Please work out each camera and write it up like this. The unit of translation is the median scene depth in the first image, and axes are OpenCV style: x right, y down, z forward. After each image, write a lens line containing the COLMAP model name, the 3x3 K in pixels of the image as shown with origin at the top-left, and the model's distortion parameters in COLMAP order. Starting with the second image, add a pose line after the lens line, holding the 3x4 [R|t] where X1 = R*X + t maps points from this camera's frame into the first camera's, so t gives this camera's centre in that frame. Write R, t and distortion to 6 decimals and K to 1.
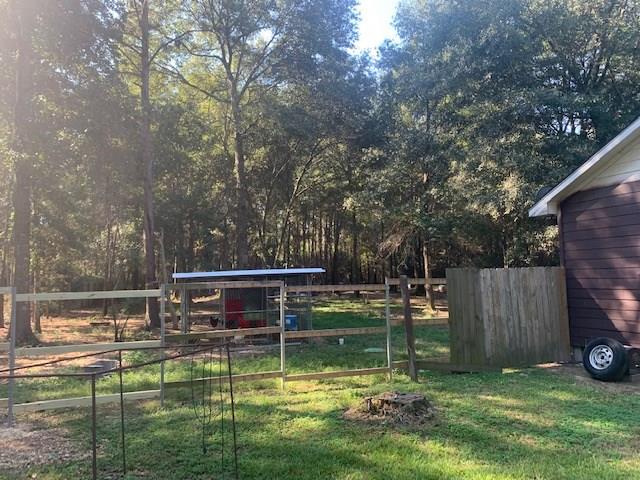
lens RADIAL K [[487.8, 0, 320.9], [0, 487.8, 239.0], [0, 0, 1]] dist [-0.001139, -0.009908]
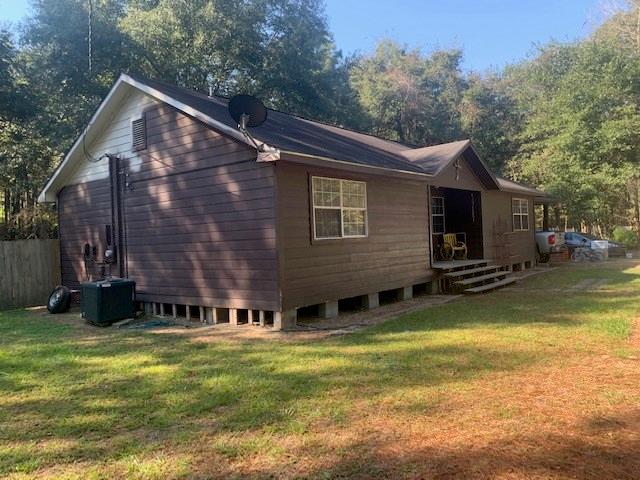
lens RADIAL K [[487.8, 0, 325.3], [0, 487.8, 238.0], [0, 0, 1]] dist [-0.001139, -0.009908]
pose [[0.876131, -0.015051, 0.481837, 0.512024], [-0.017873, 0.997811, 0.063668, -0.052201], [-0.481741, -0.064394, 0.873945, -0.635696]]
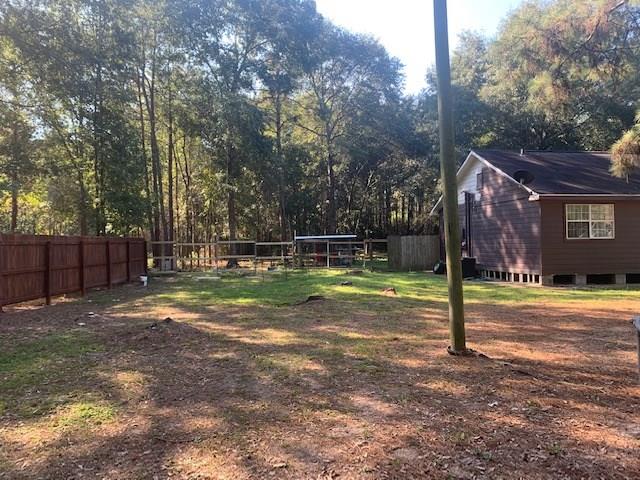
lens RADIAL K [[487.8, 0, 320.2], [0, 487.8, 239.5], [0, 0, 1]] dist [-0.001139, -0.009908]
pose [[0.972186, 0.008624, -0.234051, 0.505504], [0.009393, 0.997082, 0.075757, -0.128707], [0.234021, -0.075849, 0.969268, -1.717123]]
